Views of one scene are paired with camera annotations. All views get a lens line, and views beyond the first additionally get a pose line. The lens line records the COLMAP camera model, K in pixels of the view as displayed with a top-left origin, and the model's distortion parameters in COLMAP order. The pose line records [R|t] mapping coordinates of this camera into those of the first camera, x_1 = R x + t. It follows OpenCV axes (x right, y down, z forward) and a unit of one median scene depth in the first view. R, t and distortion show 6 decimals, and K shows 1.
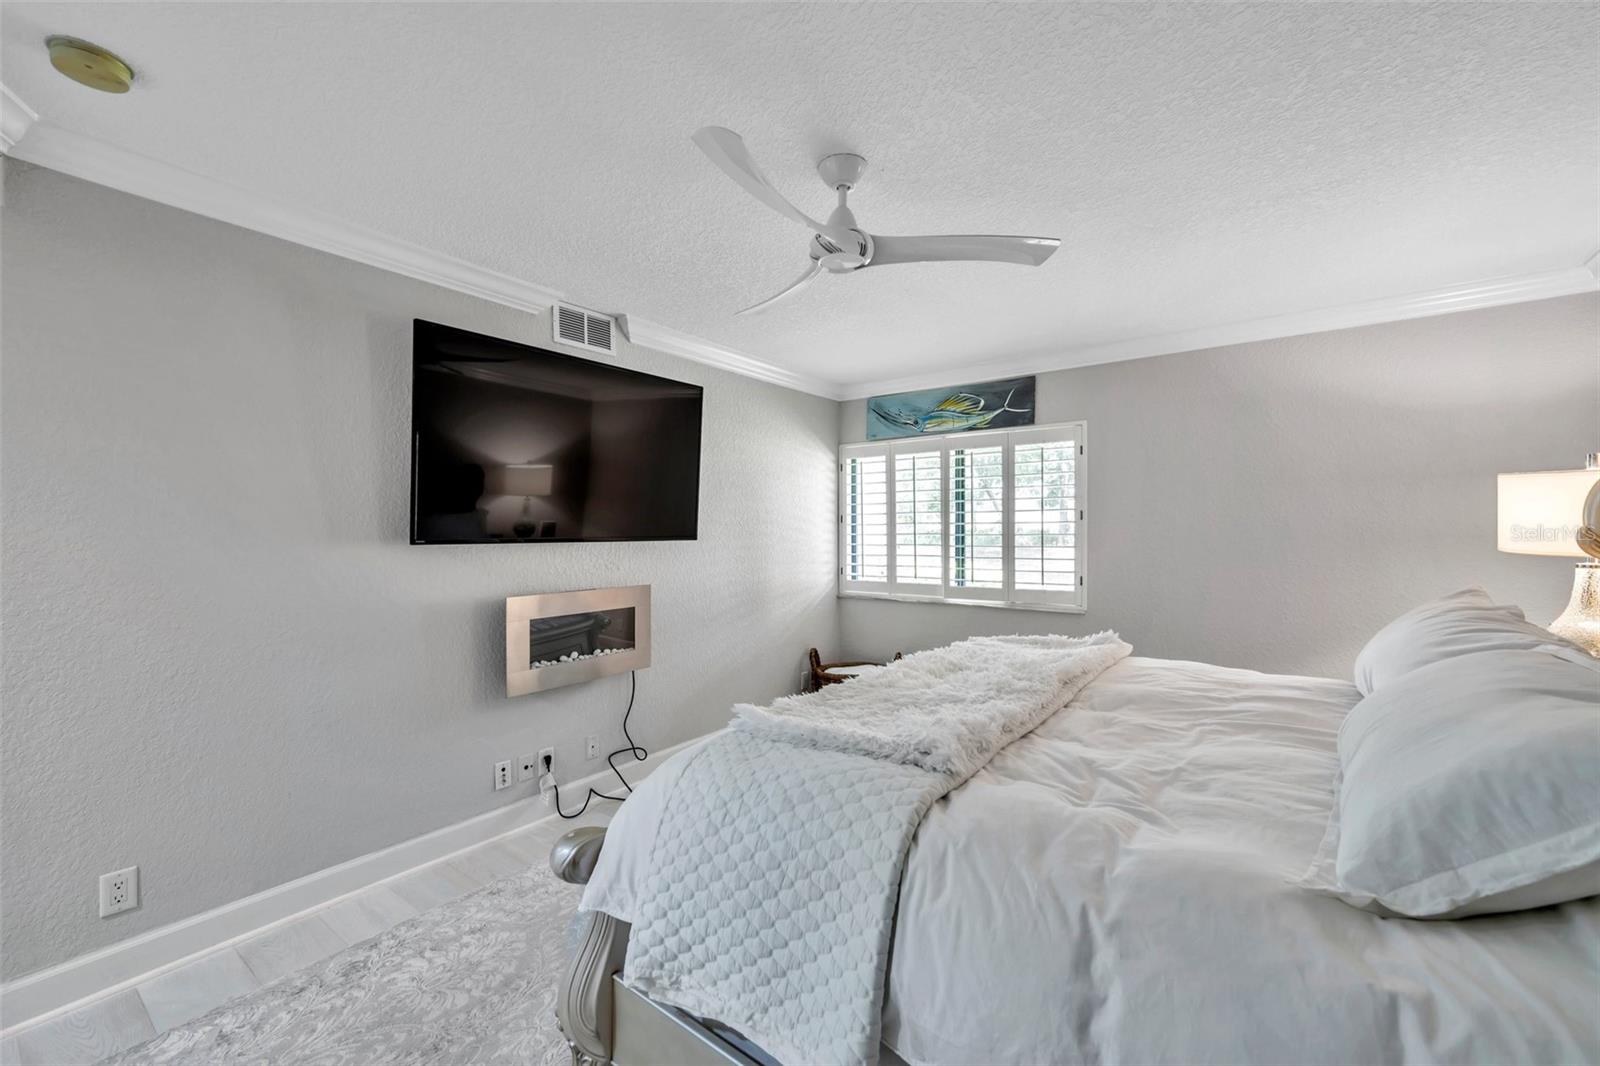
lens RADIAL K [[630.1, 0, 794.8], [0, 630.1, 536.5], [0, 0, 1]] dist [0.000833, 0.000474]
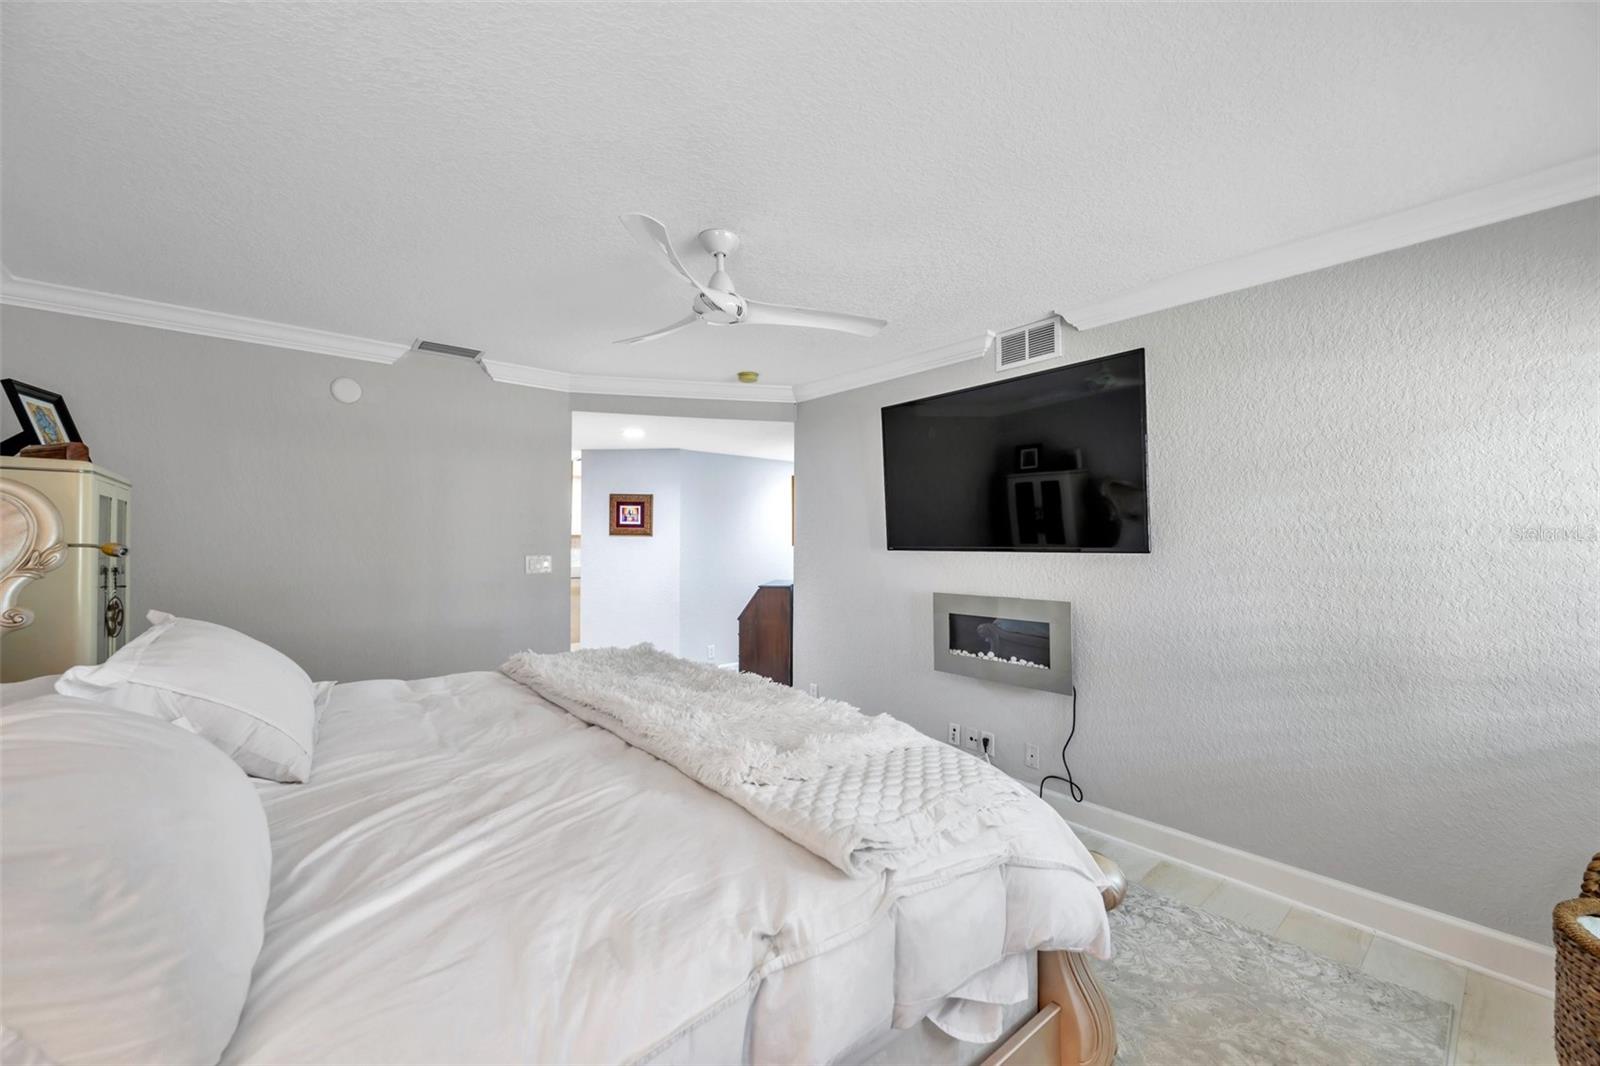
lens RADIAL K [[630.1, 0, 794.8], [0, 630.1, 536.5], [0, 0, 1]] dist [0.000833, 0.000474]
pose [[-0.222789, -0.007242, -0.974840, 0.752003], [-0.007948, 0.999953, -0.005612, -0.007557], [0.974834, 0.006498, -0.222836, 0.861896]]
